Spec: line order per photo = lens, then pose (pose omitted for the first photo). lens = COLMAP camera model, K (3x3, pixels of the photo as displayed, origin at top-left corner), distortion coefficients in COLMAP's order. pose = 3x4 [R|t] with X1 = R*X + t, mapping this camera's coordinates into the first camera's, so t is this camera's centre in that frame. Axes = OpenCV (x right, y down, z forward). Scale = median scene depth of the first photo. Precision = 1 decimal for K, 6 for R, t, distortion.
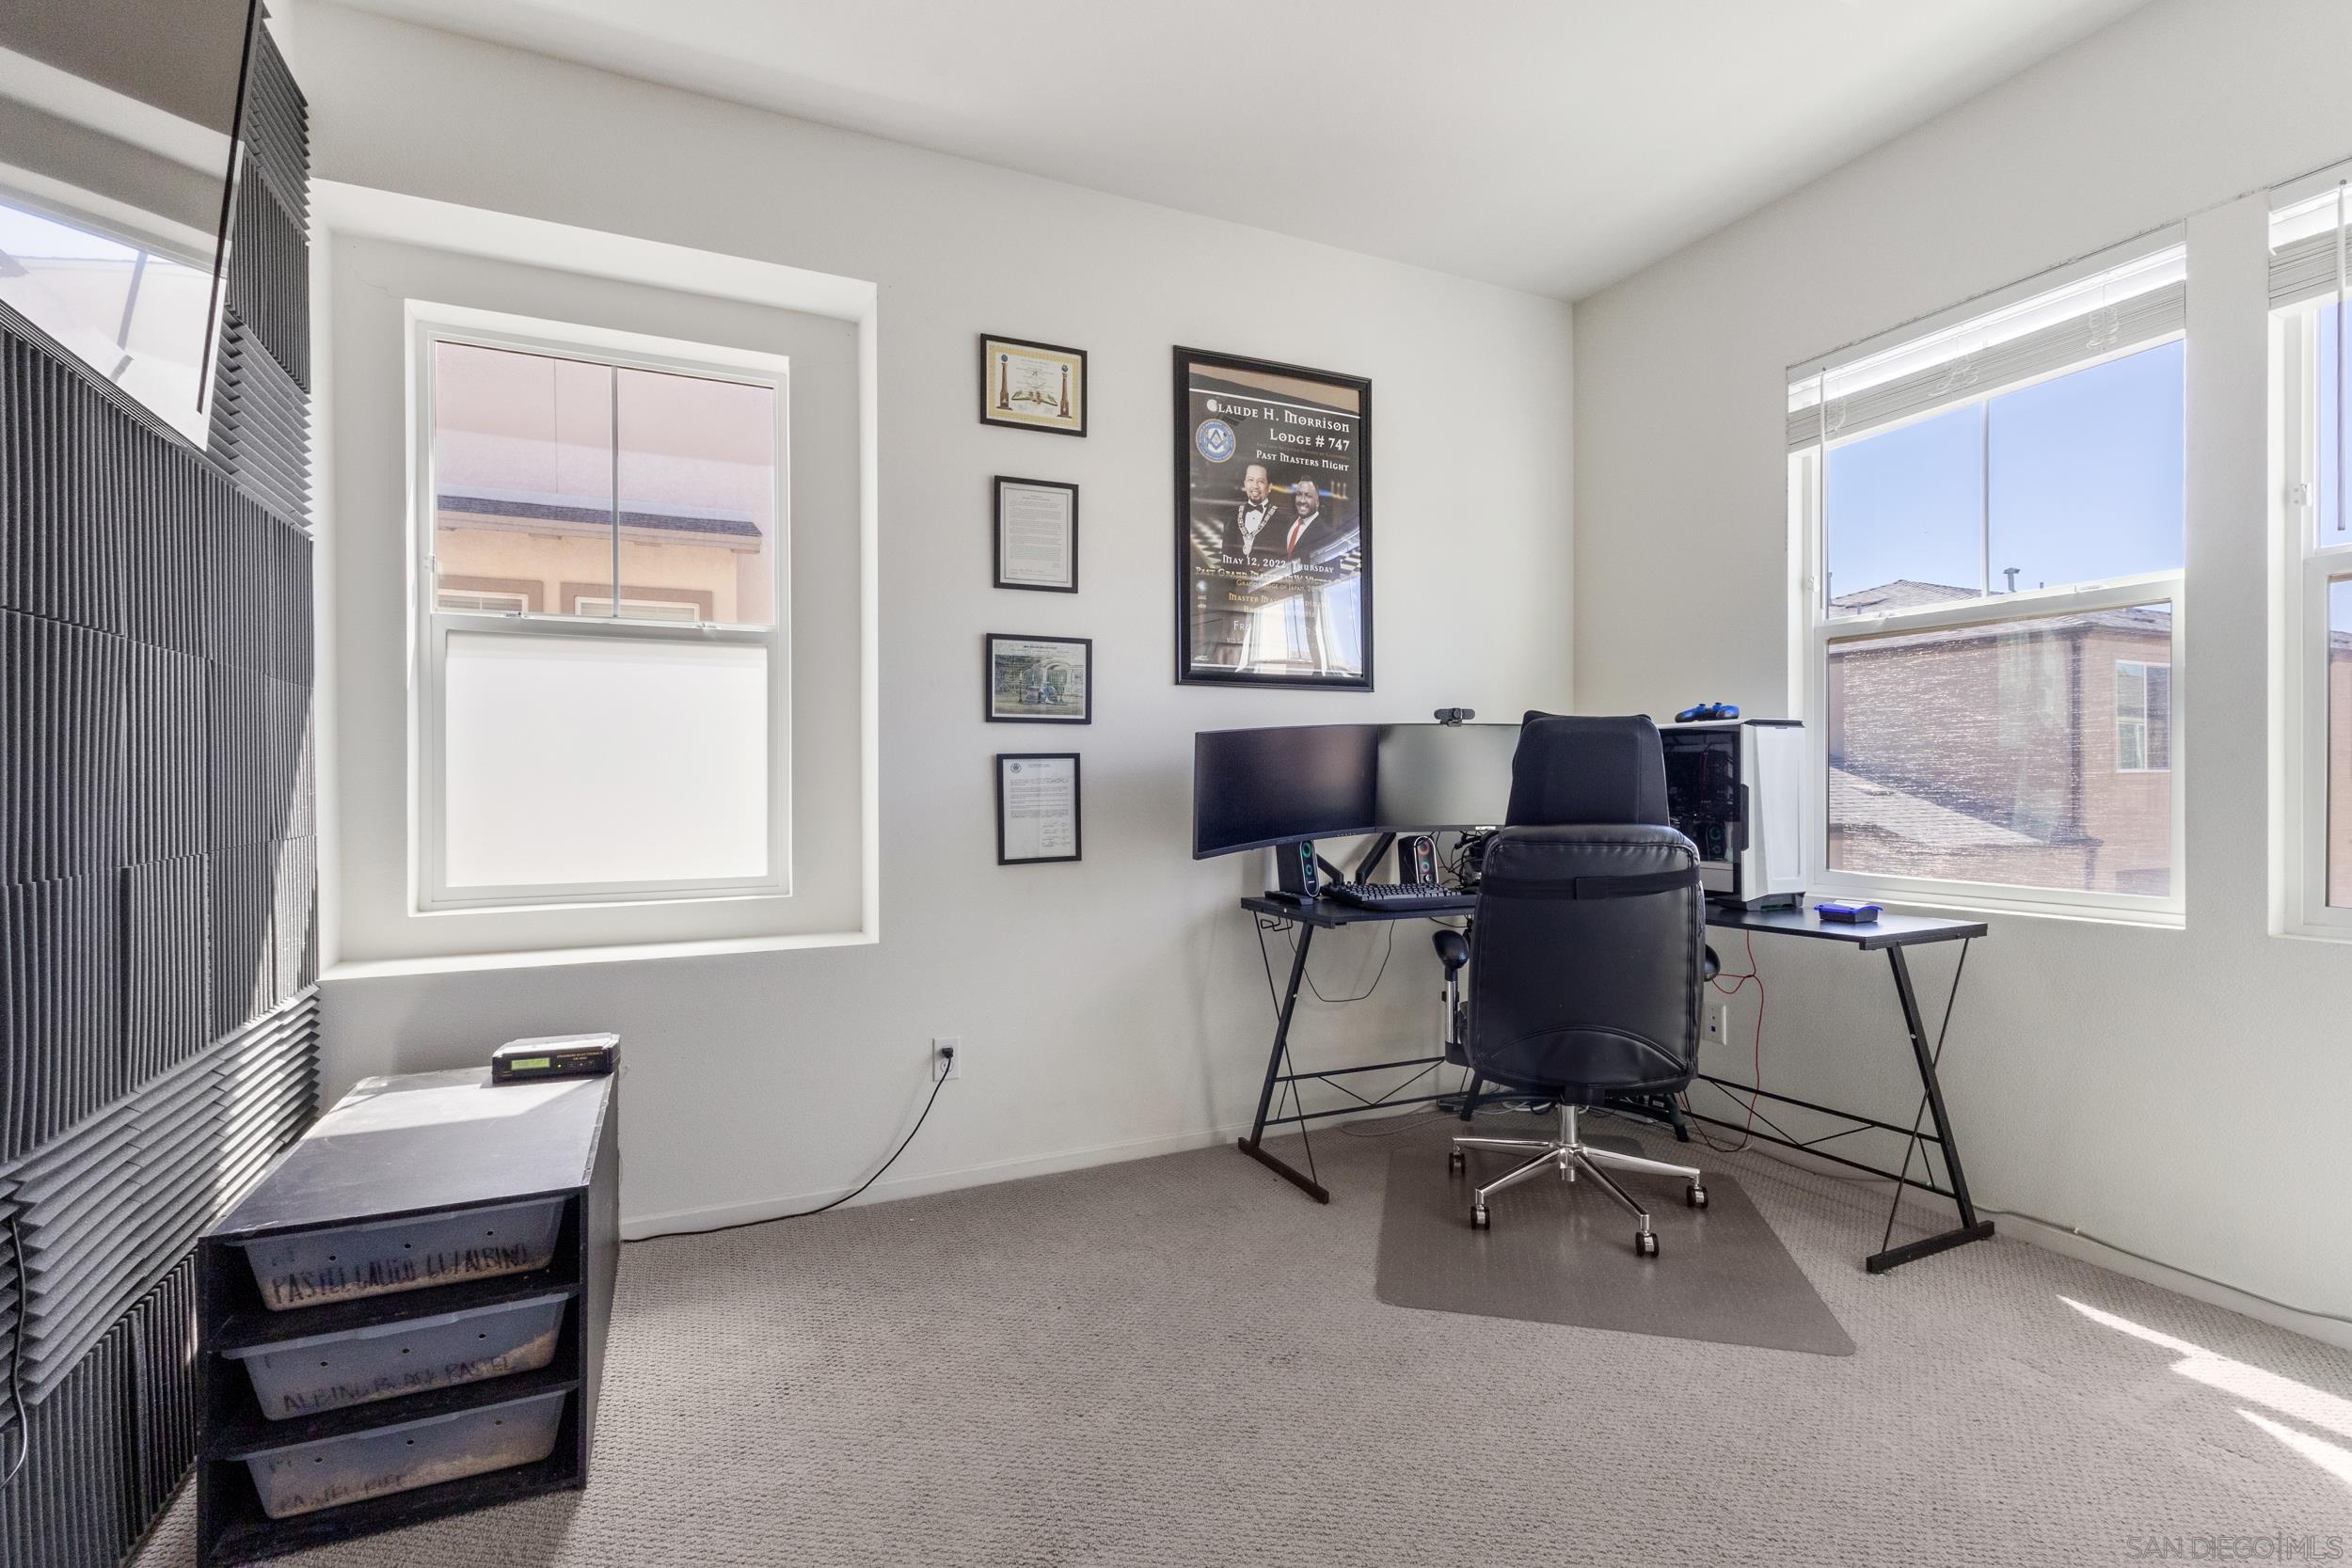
lens RADIAL K [[1092.1, 0, 1171.8], [0, 1092.1, 788.3], [0, 0, 1]] dist [0.002217, 0.005951]
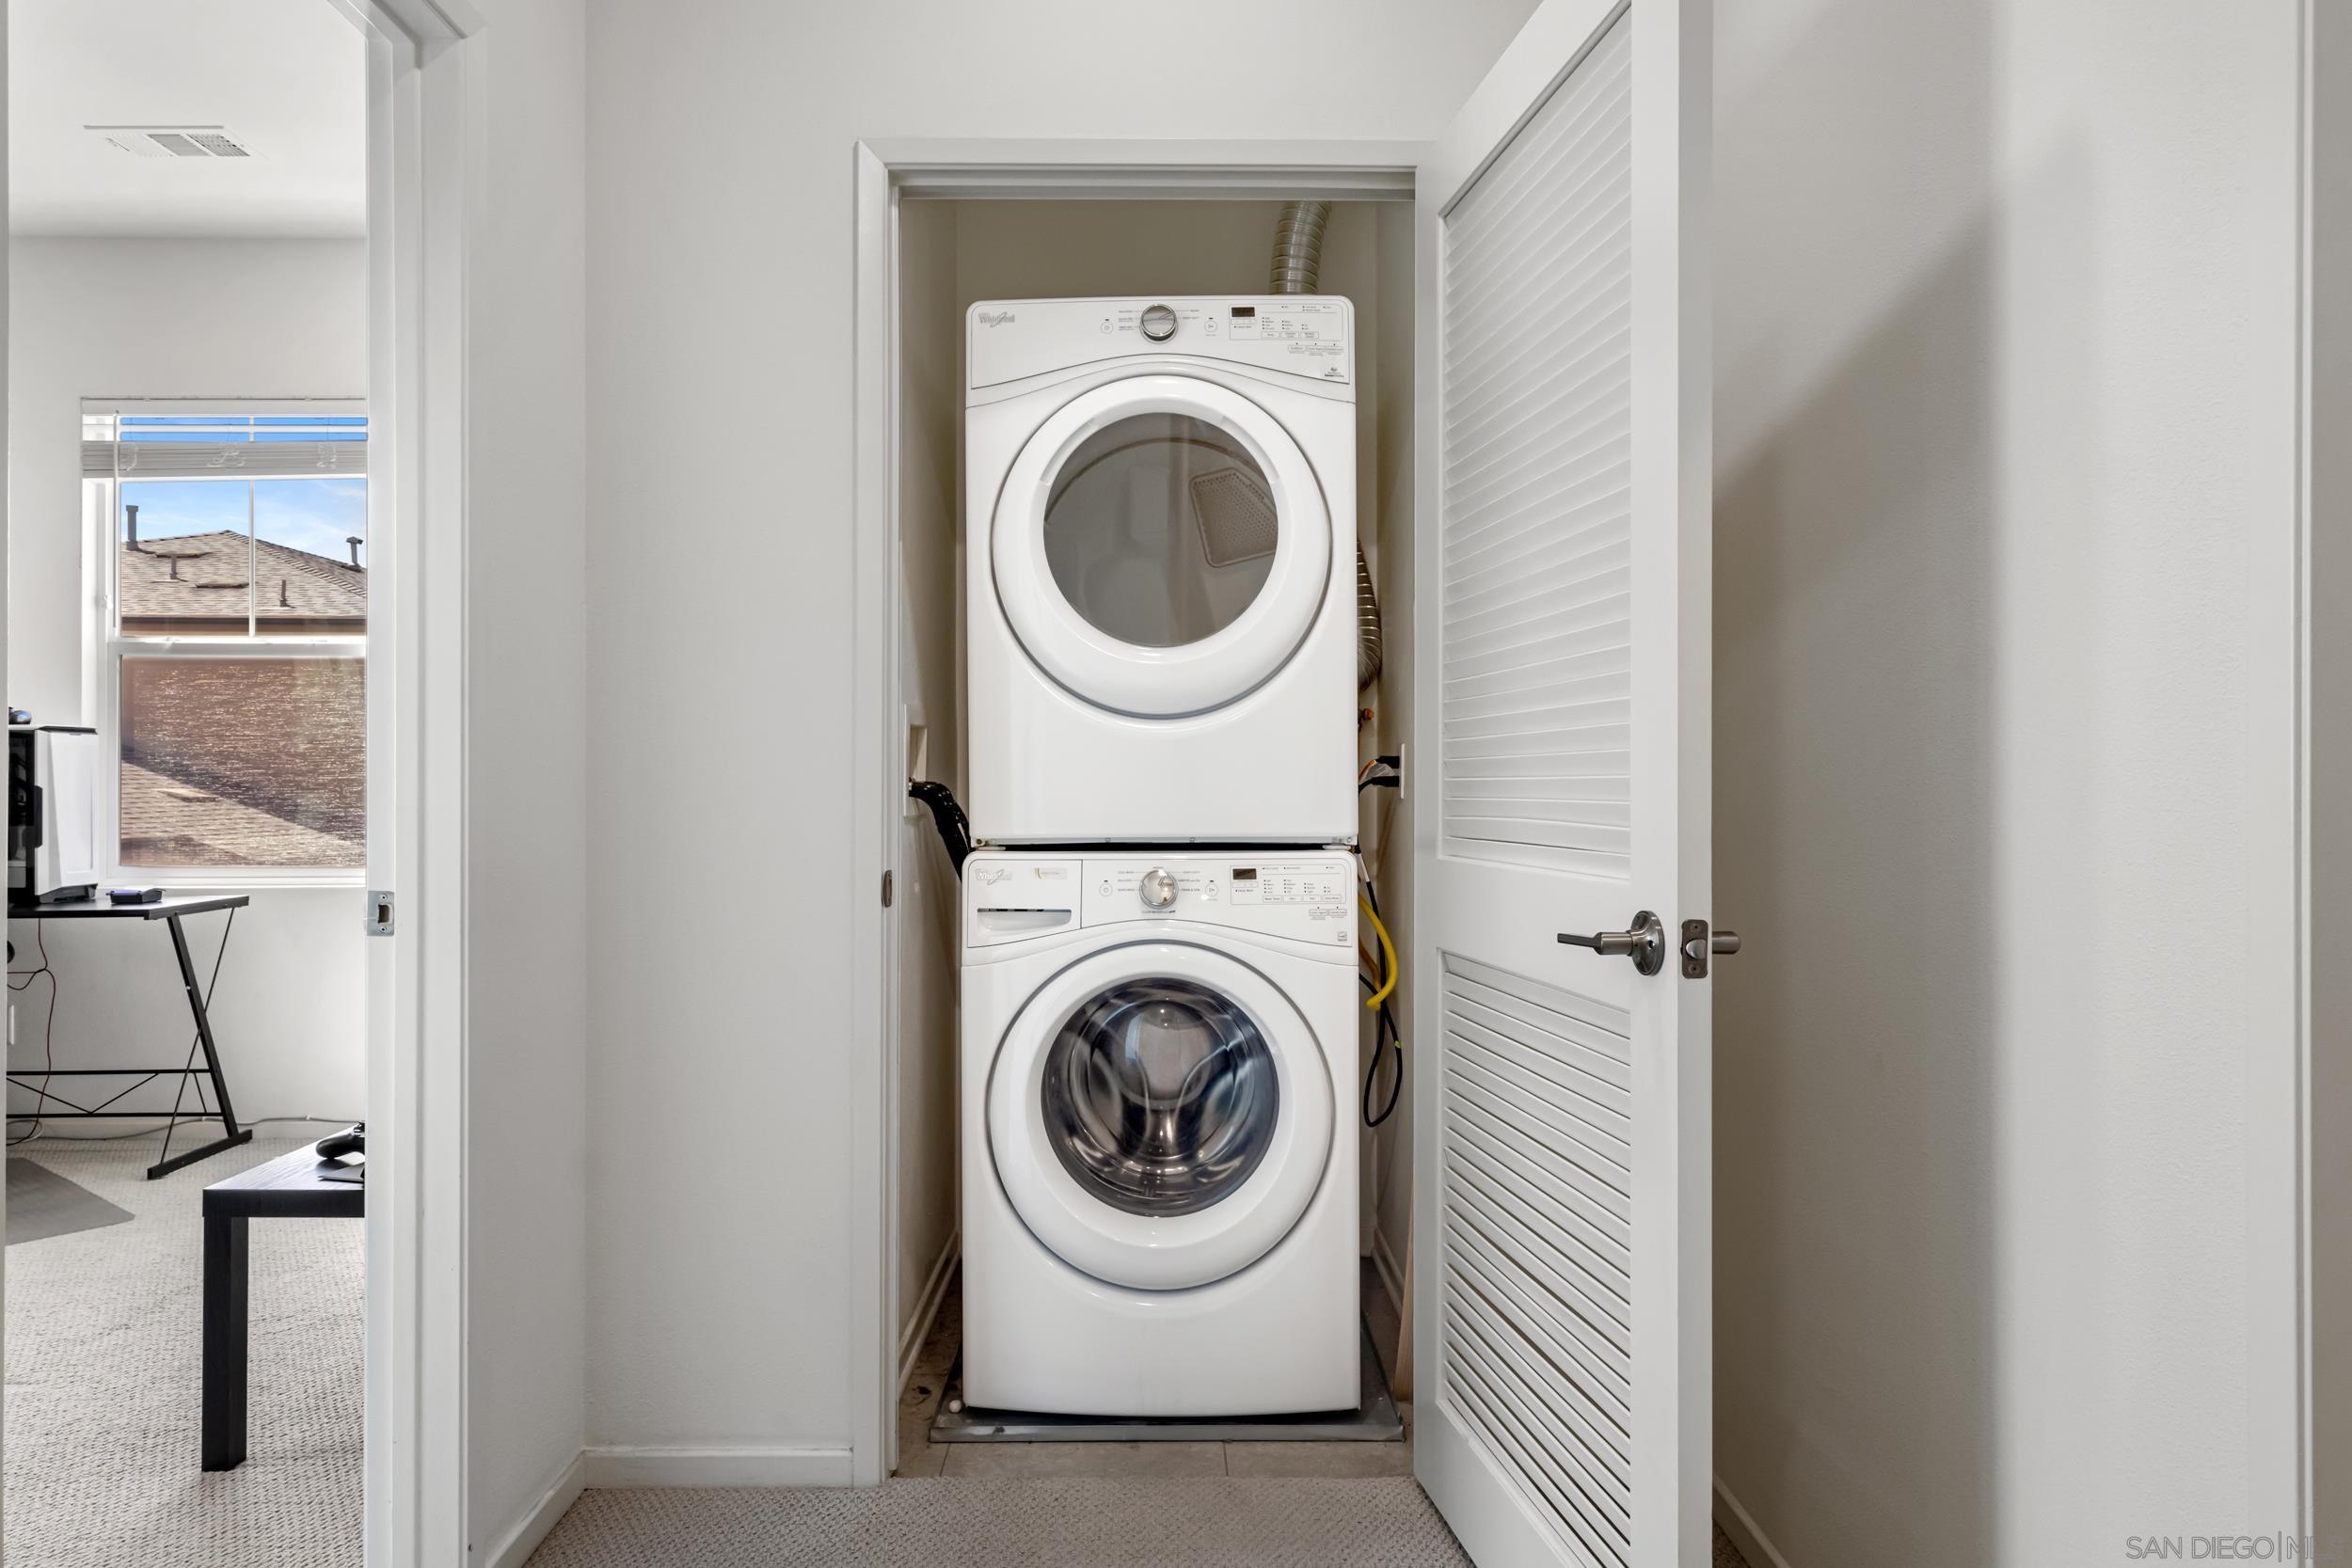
lens RADIAL K [[1512.0, 0, 1172.6], [0, 1512.0, 777.0], [0, 0, 1]] dist [0.003182, -0.000877]
pose [[0.416458, 0.007994, 0.909120, -0.376182], [0.002186, 0.999950, -0.009794, 0.004649], [-0.909152, 0.006066, 0.416420, -0.652545]]
